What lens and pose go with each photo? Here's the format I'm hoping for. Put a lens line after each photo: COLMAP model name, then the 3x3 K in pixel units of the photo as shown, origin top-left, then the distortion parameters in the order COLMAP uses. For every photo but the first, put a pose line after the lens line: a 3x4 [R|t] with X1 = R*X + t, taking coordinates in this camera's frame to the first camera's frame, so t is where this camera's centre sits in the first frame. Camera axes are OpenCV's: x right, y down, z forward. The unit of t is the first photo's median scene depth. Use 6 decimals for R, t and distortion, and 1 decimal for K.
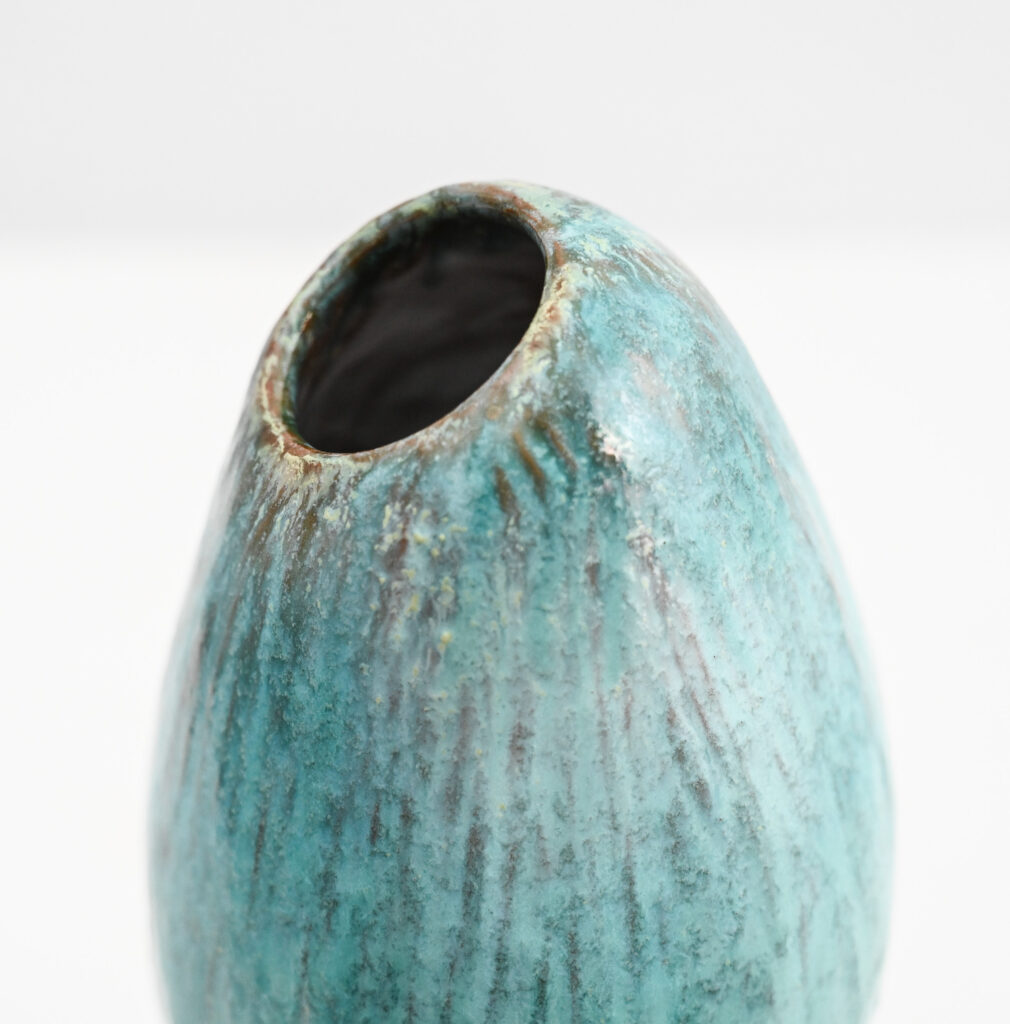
lens RADIAL K [[2635.1, 0, 374.2], [0, 2635.1, 489.9], [0, 0, 1]] dist [0.024443, 0.000000]
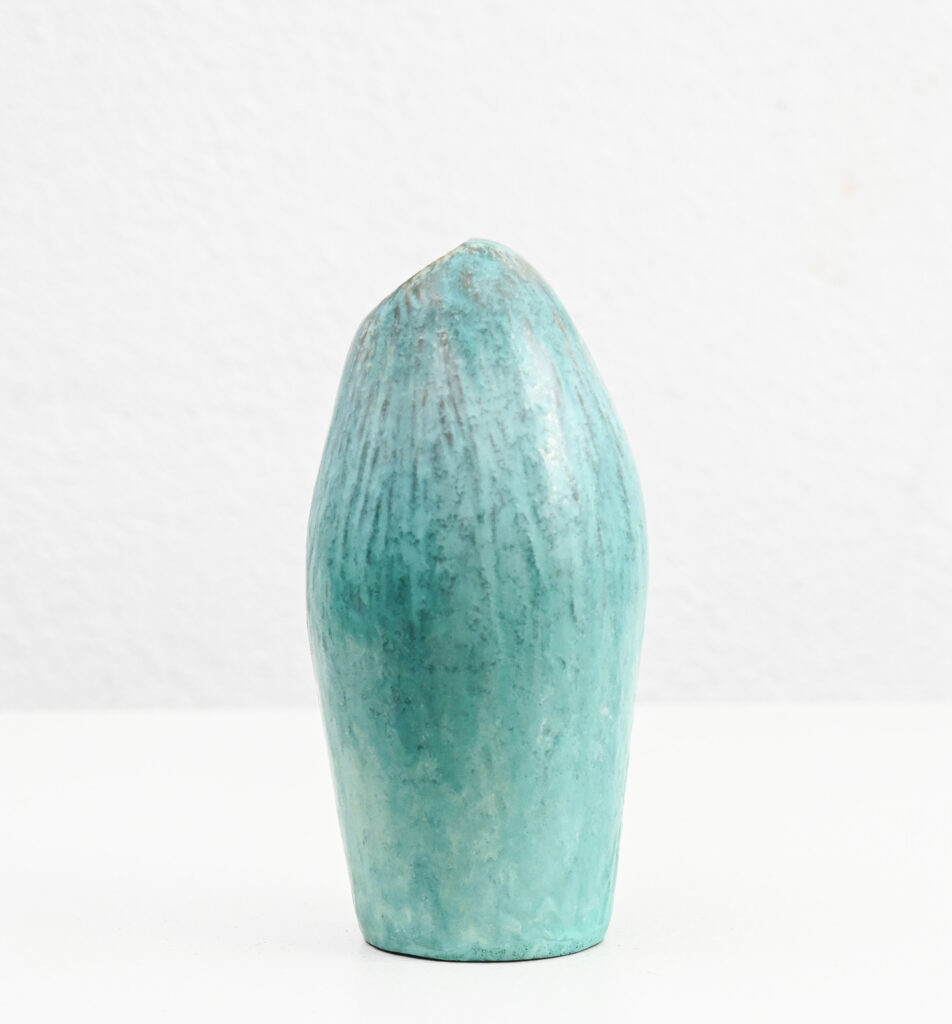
lens RADIAL K [[3286.2, 0, 473.7], [0, 3286.2, 516.4], [0, 0, 1]] dist [0.574225, 0.000000]
pose [[0.813613, 0.036038, -0.580289, 1.934466], [-0.276875, 0.901654, -0.332206, 1.199205], [0.511247, 0.430954, 0.743576, -1.247416]]
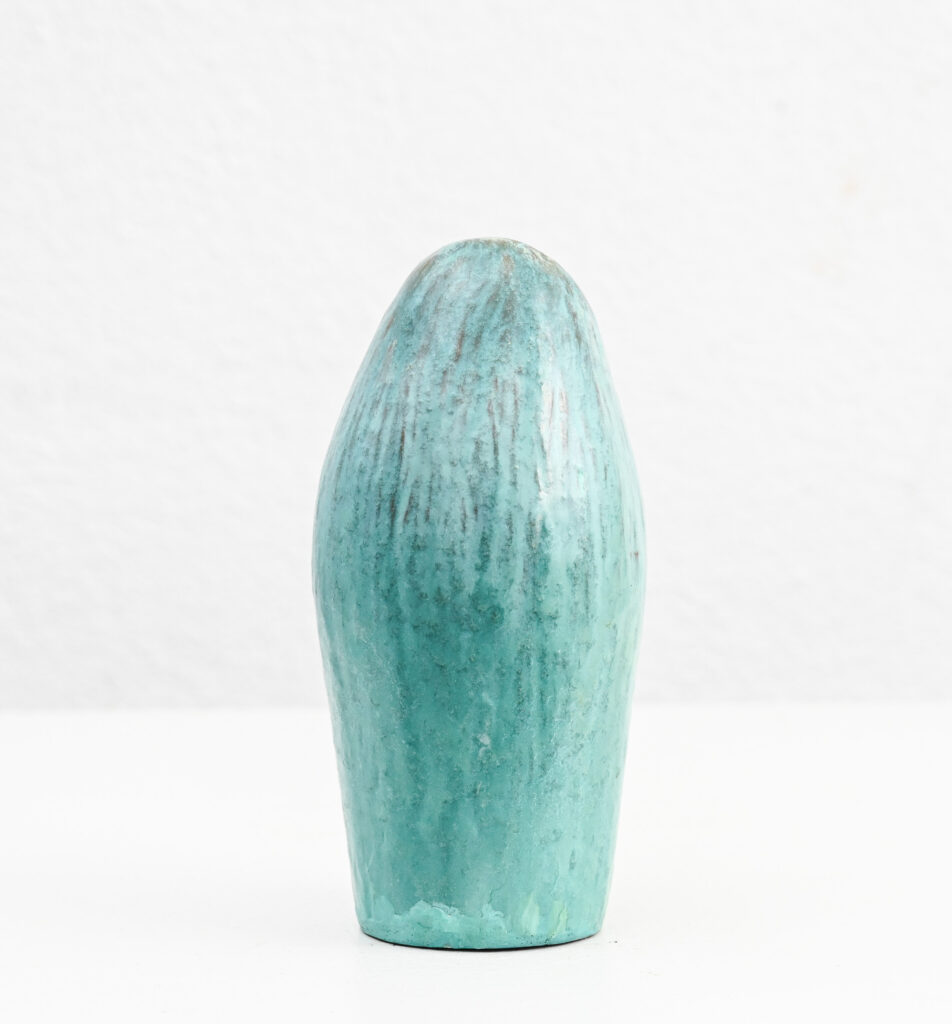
lens RADIAL K [[3286.2, 0, 478.2], [0, 3286.2, 512.9], [0, 0, 1]] dist [0.574225, 0.000000]
pose [[-0.925093, 0.033761, -0.378237, 1.303165], [-0.189815, 0.821567, 0.537585, -1.633616], [0.328896, 0.569111, -0.753618, 3.623838]]
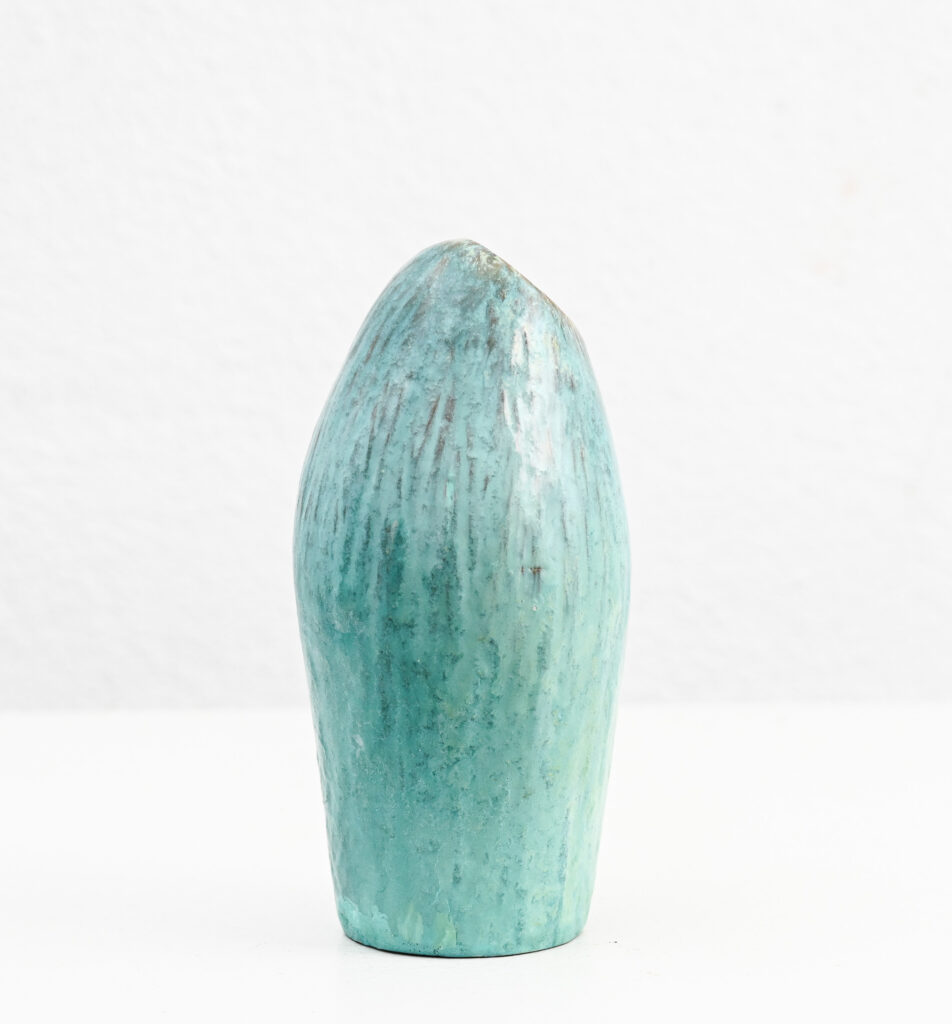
lens RADIAL K [[3286.2, 0, 475.7], [0, 3286.2, 514.7], [0, 0, 1]] dist [0.574225, 0.000000]
pose [[-0.937579, -0.034203, 0.346087, -1.073405], [0.177009, 0.809675, 0.559549, -1.690472], [-0.299356, 0.585882, -0.753079, 3.598700]]
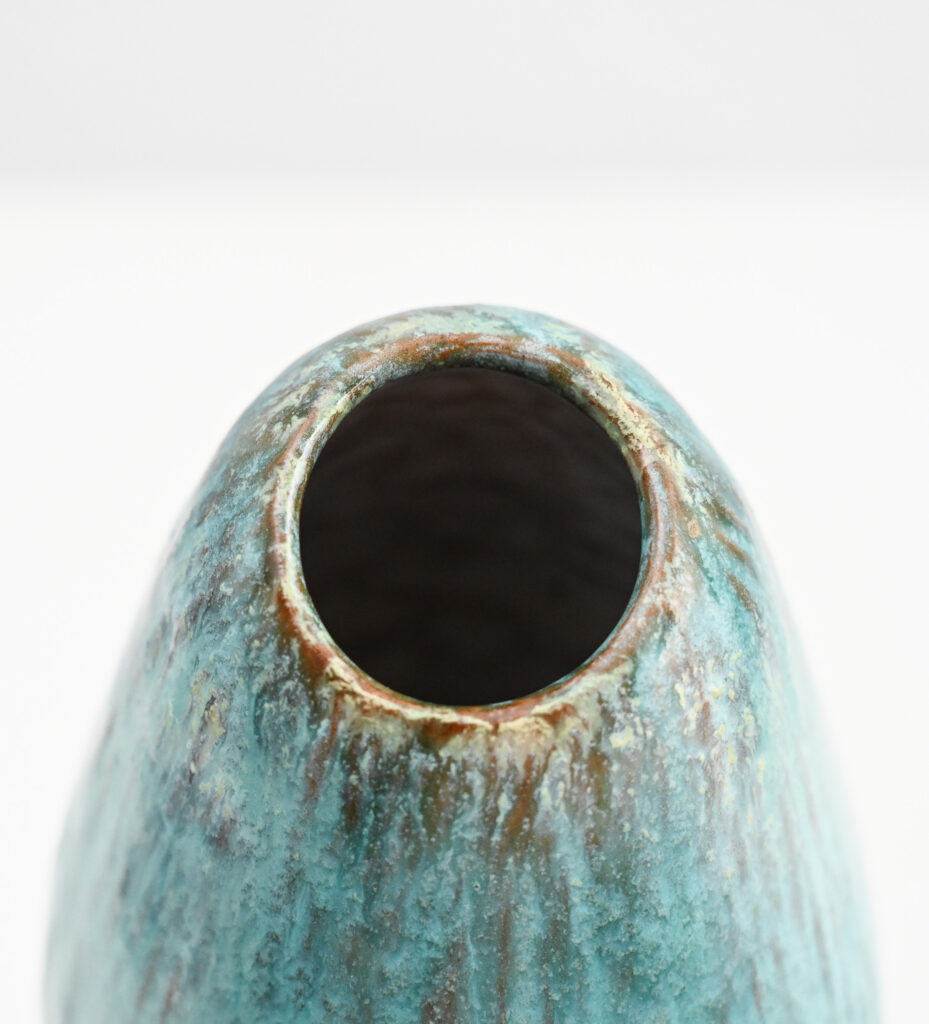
lens RADIAL K [[2614.9, 0, 394.3], [0, 2614.9, 528.6], [0, 0, 1]] dist [0.049356, 0.000000]
pose [[0.405580, -0.527327, 0.746613, -0.639041], [0.451656, 0.825744, 0.337865, -0.364205], [-0.794677, 0.200181, 0.573076, 0.552246]]
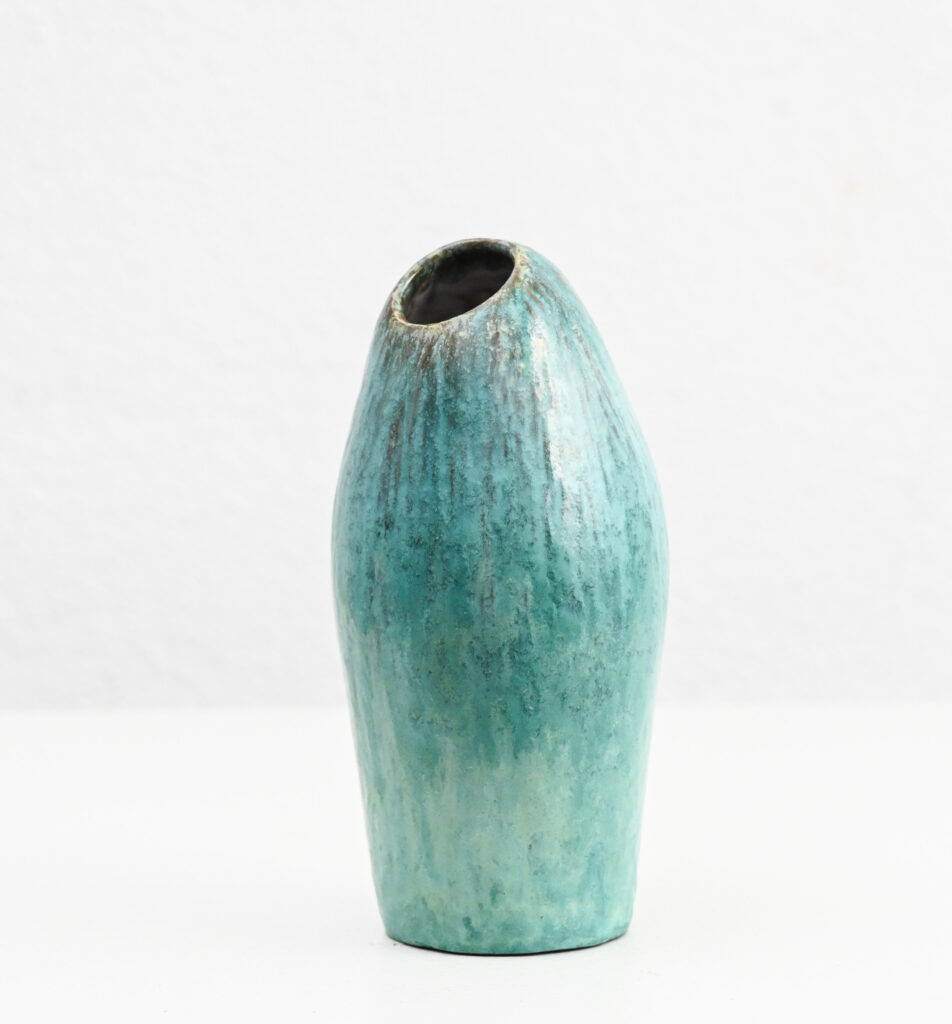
lens RADIAL K [[3286.2, 0, 484.8], [0, 3286.2, 516.3], [0, 0, 1]] dist [0.574225, 0.000000]
pose [[0.880768, -0.067037, 0.468779, -1.473427], [0.258971, 0.896970, -0.358299, 1.289151], [-0.396462, 0.436979, 0.807383, -1.464067]]
